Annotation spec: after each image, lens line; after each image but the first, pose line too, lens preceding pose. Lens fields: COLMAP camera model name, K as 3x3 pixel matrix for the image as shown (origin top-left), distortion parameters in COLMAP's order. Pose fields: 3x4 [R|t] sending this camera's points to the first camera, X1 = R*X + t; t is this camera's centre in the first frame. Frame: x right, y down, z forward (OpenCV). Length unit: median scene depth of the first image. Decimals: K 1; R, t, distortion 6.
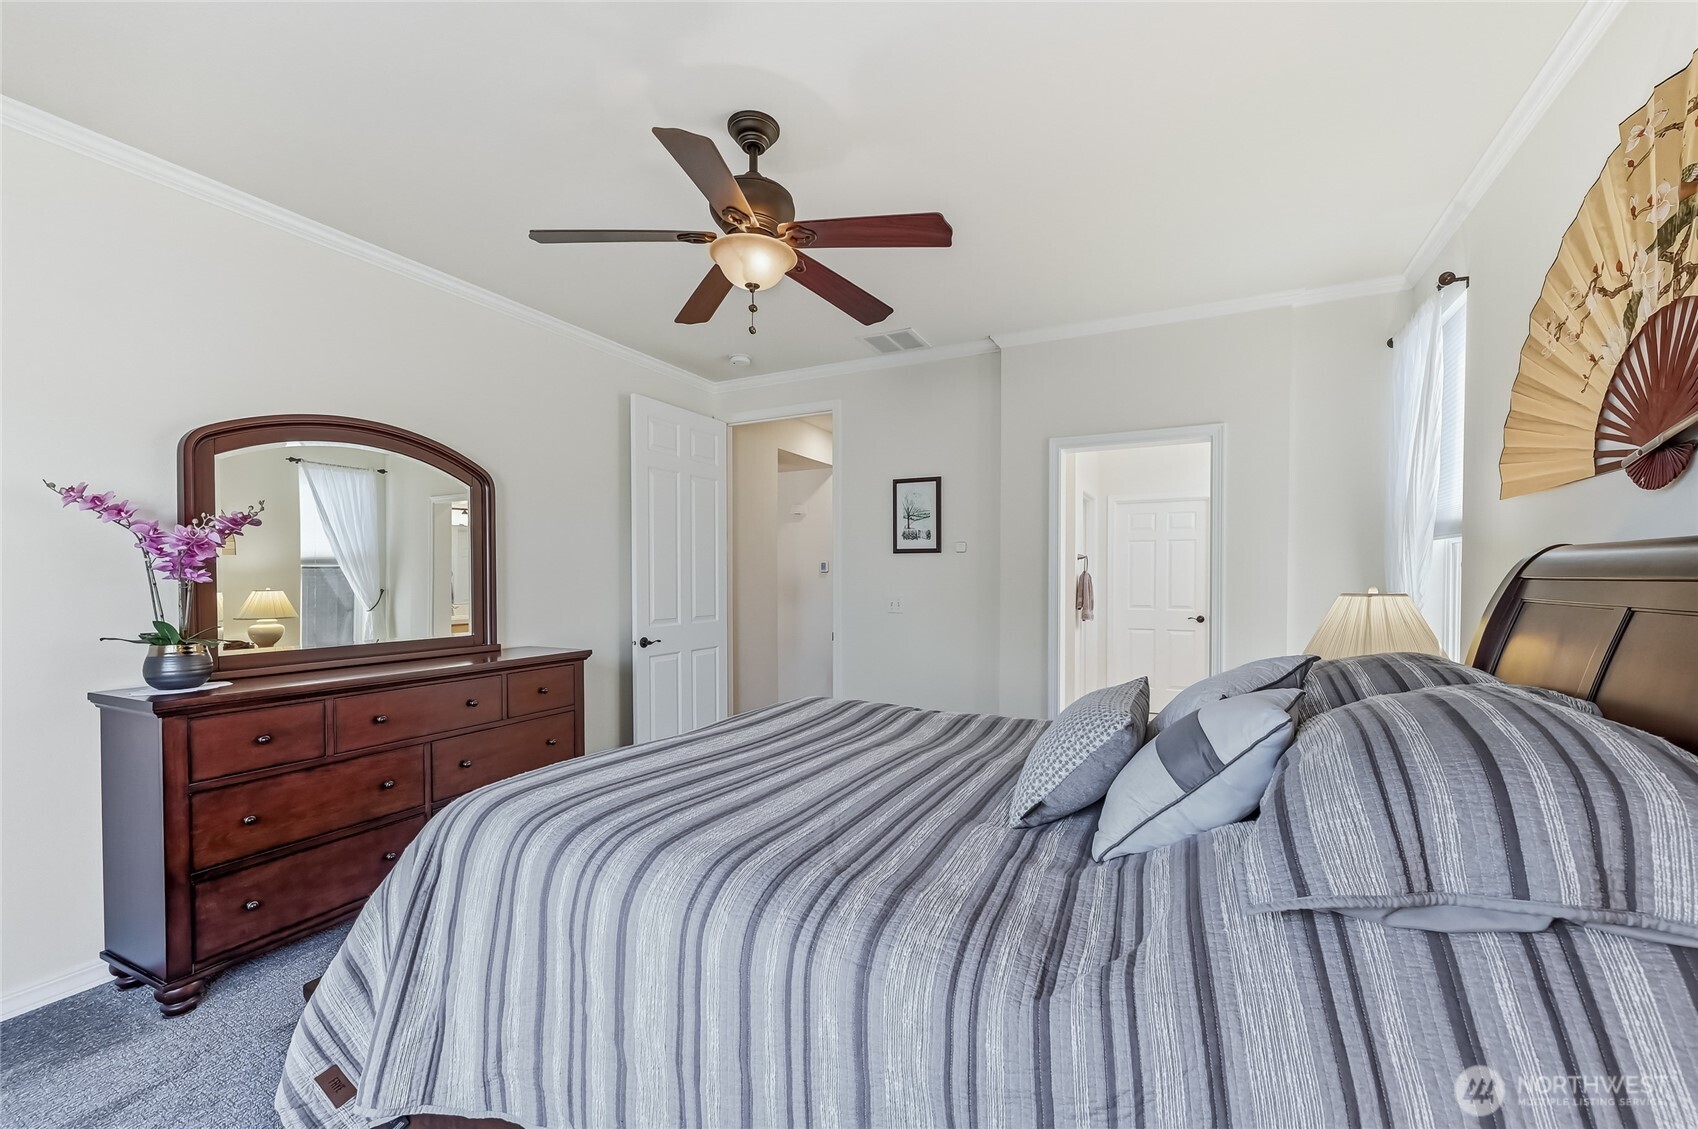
lens RADIAL K [[693.1, 0, 856.2], [0, 693.1, 588.8], [0, 0, 1]] dist [0.000139, 0.000335]
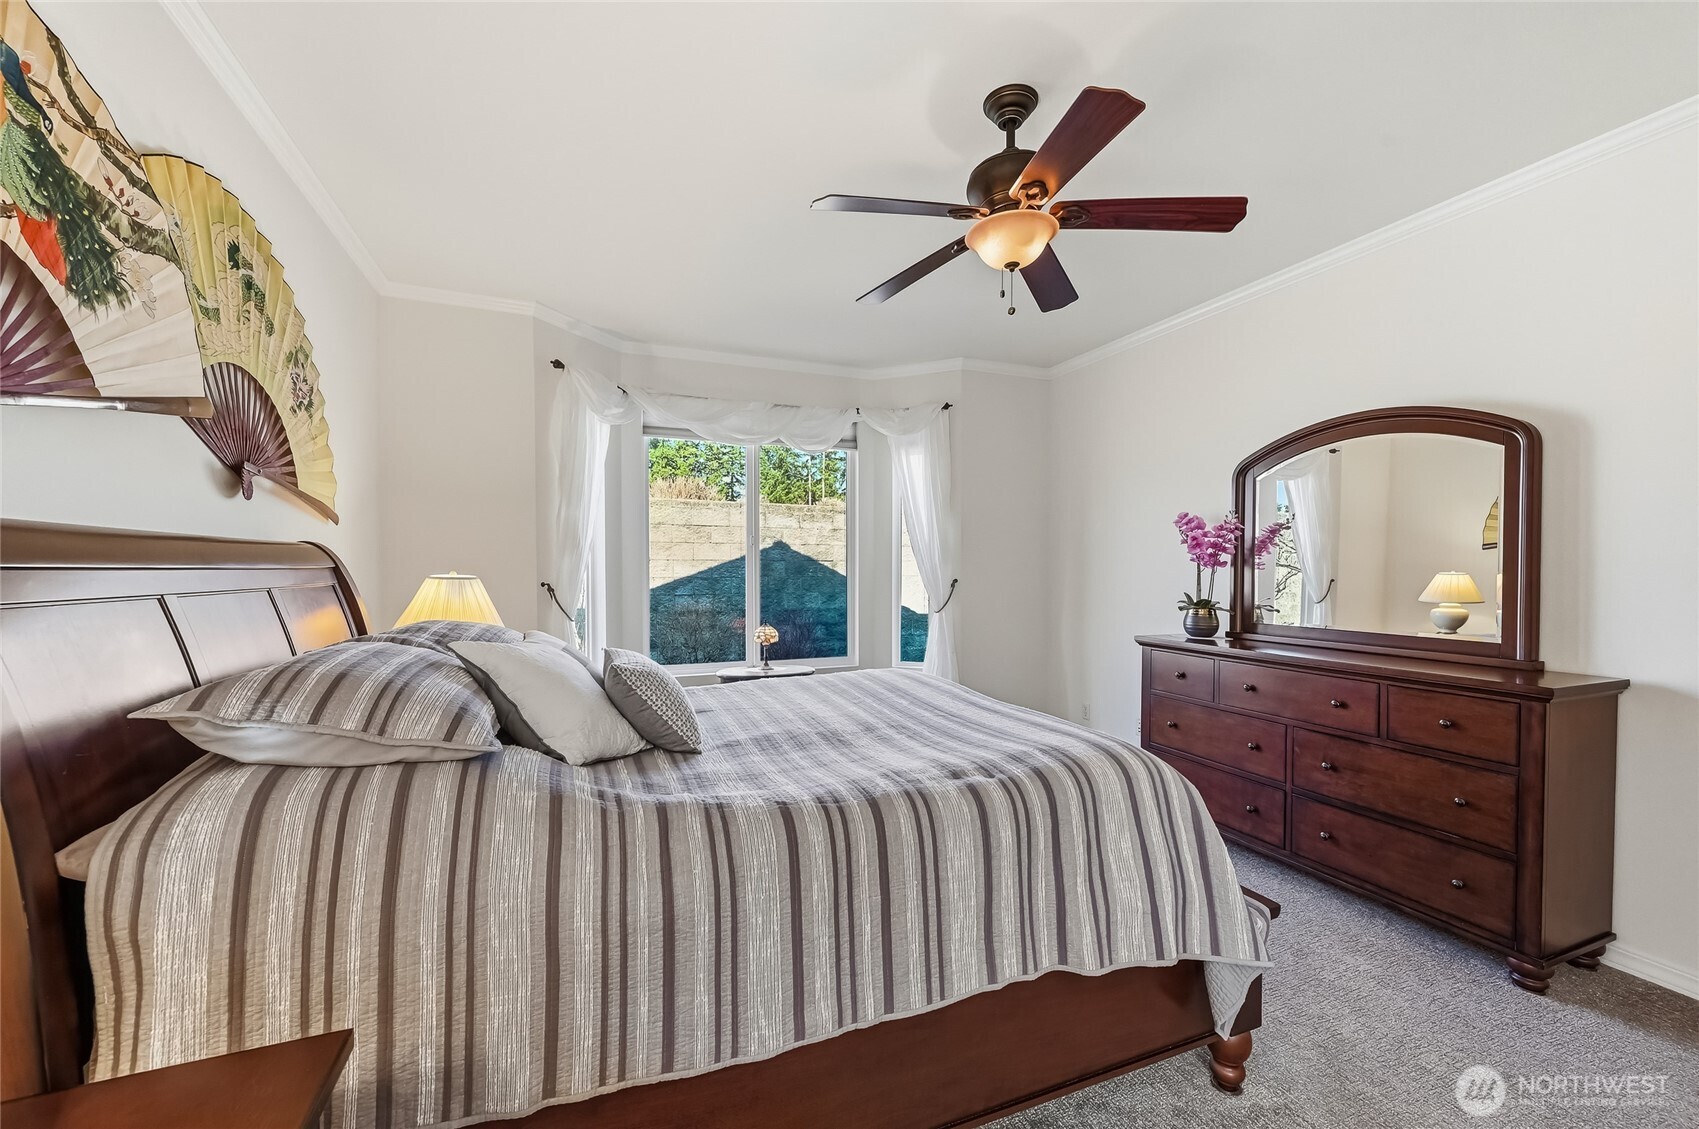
lens RADIAL K [[678.1, 0, 854.1], [0, 678.1, 575.4], [0, 0, 1]] dist [-0.001411, 0.000901]
pose [[-0.666054, 0.009148, -0.745848, 0.603001], [-0.012153, 0.999659, 0.023114, -0.018546], [0.745805, 0.024459, -0.665716, 1.259330]]
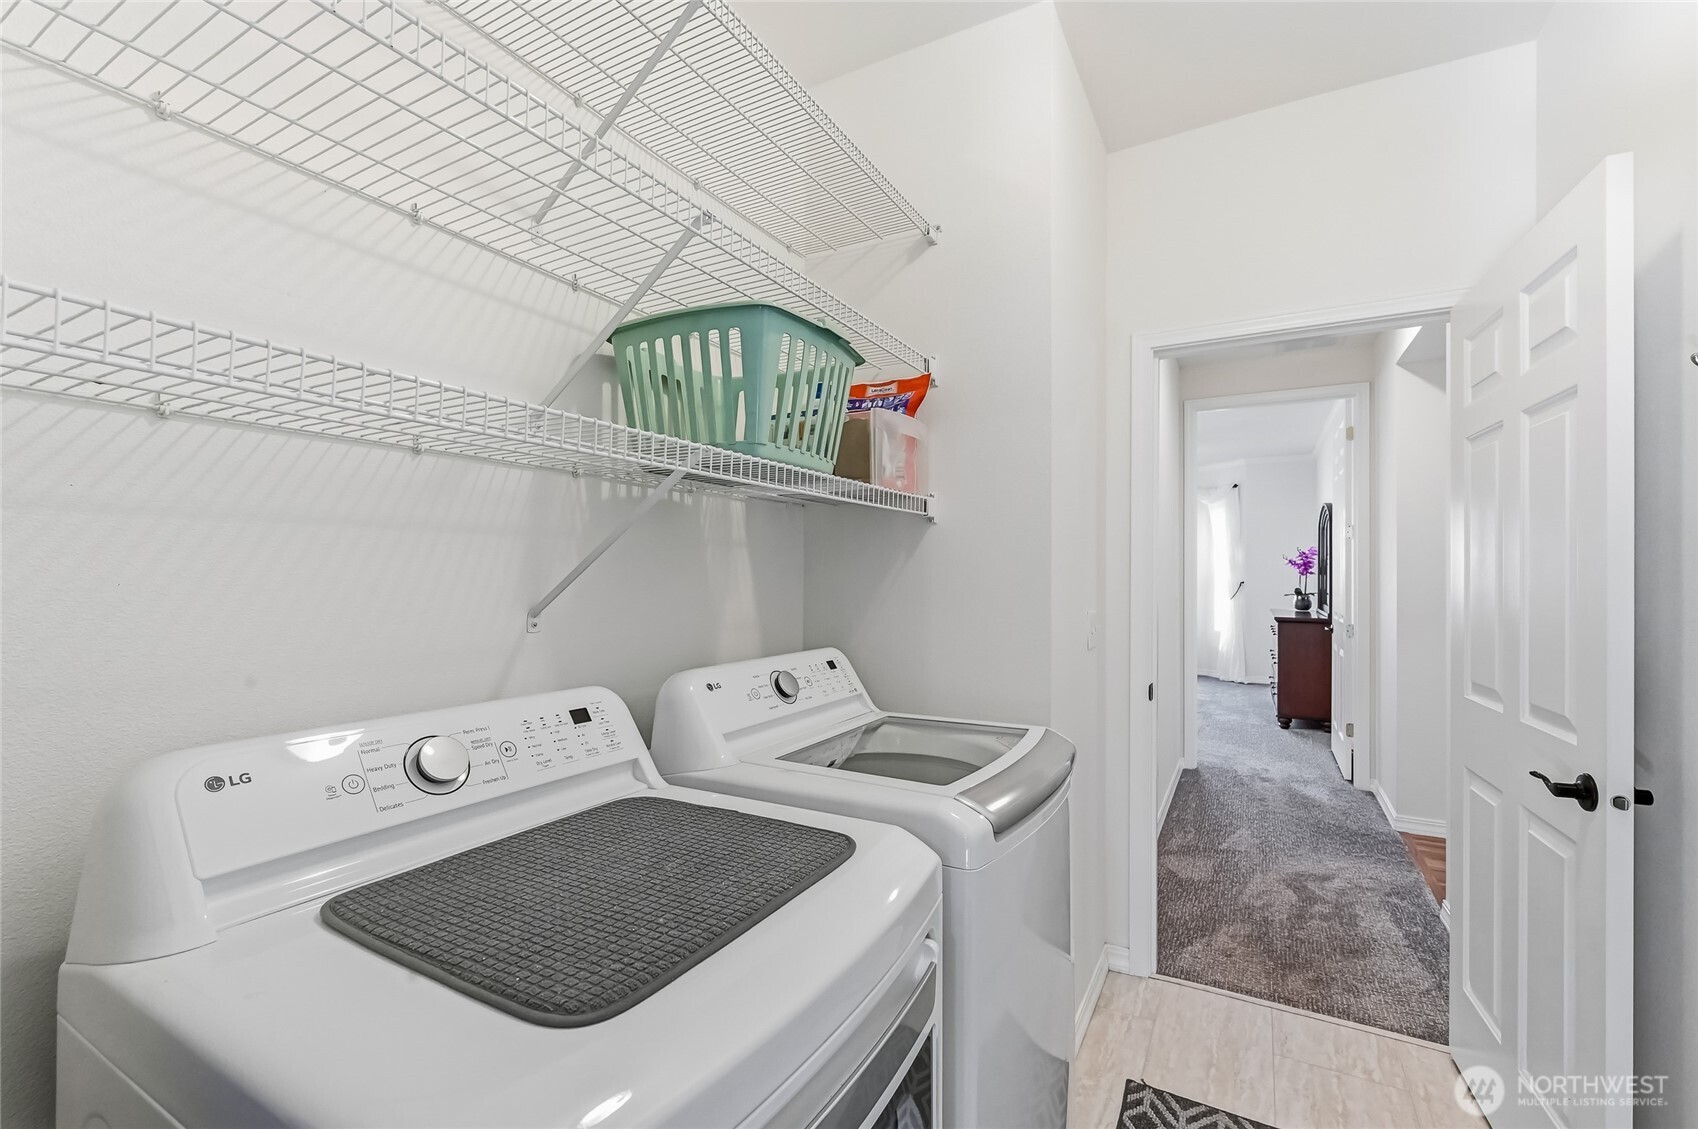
lens RADIAL K [[727.7, 0, 849.0], [0, 727.7, 564.5], [0, 0, 1]] dist [-0.000311, -0.000024]
pose [[-0.998917, -0.002630, 0.046449, 0.803435], [-0.002030, 0.999914, 0.012963, -0.088500], [-0.046479, 0.012855, -0.998837, 3.857965]]
